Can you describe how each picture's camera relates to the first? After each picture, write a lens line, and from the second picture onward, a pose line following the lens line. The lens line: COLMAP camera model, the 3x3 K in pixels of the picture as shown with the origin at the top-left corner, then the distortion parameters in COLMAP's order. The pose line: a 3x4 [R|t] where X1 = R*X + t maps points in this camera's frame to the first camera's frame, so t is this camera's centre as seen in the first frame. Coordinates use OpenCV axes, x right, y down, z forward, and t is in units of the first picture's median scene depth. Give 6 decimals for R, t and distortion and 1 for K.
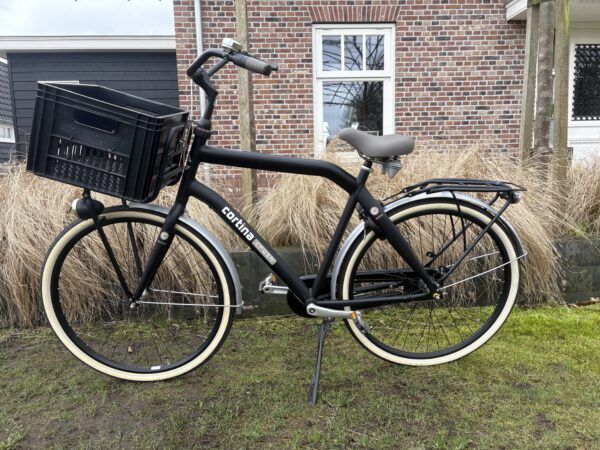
lens RADIAL K [[464.5, 0, 299.2], [0, 464.5, 224.5], [0, 0, 1]] dist [0.064948, -0.071919]
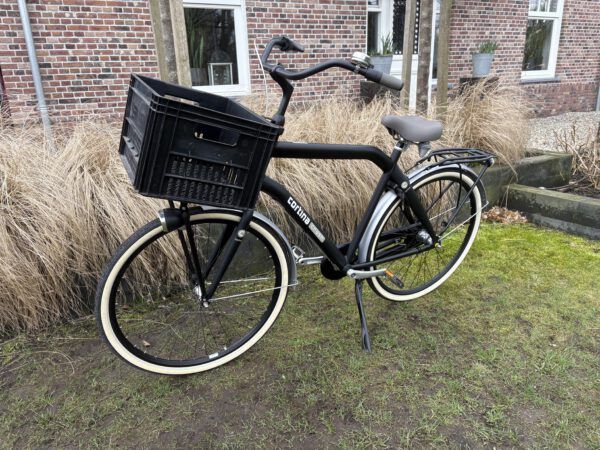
lens RADIAL K [[464.5, 0, 299.2], [0, 464.5, 224.5], [0, 0, 1]] dist [0.064948, -0.071919]
pose [[0.897902, -0.144867, 0.415674, -0.168709], [0.068217, 0.978681, 0.193724, -0.051729], [-0.434876, -0.145589, 0.888643, 0.017291]]
